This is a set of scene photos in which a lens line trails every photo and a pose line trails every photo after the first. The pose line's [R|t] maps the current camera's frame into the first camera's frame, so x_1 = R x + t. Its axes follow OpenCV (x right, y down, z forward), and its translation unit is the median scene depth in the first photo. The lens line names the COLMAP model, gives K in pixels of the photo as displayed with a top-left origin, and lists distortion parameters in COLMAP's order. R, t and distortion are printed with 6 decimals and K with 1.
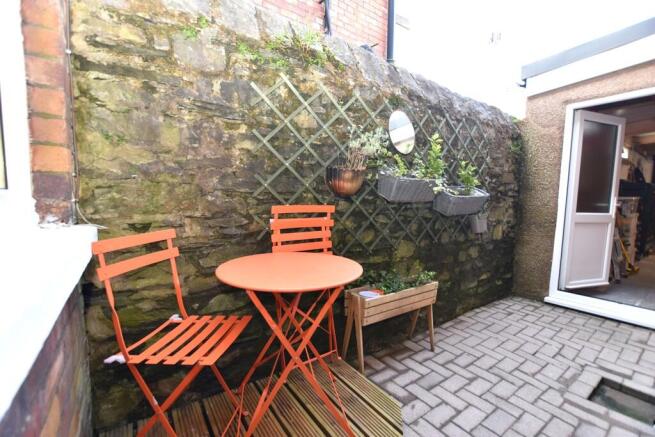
lens RADIAL K [[289.6, 0, 325.6], [0, 289.6, 220.3], [0, 0, 1]] dist [-0.025785, 0.001308]
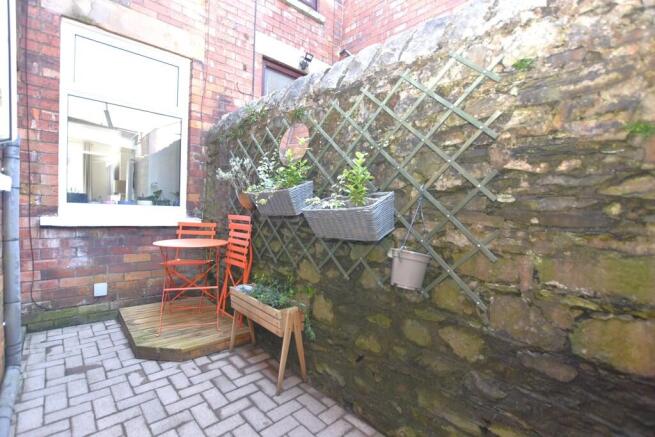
lens RADIAL K [[289.6, 0, 325.0], [0, 289.6, 218.0], [0, 0, 1]] dist [-0.025785, 0.001308]
pose [[0.142246, 0.011286, -0.989767, 1.391864], [-0.118104, 0.992985, -0.005650, -0.075402], [0.982760, 0.117699, 0.142581, 1.101055]]
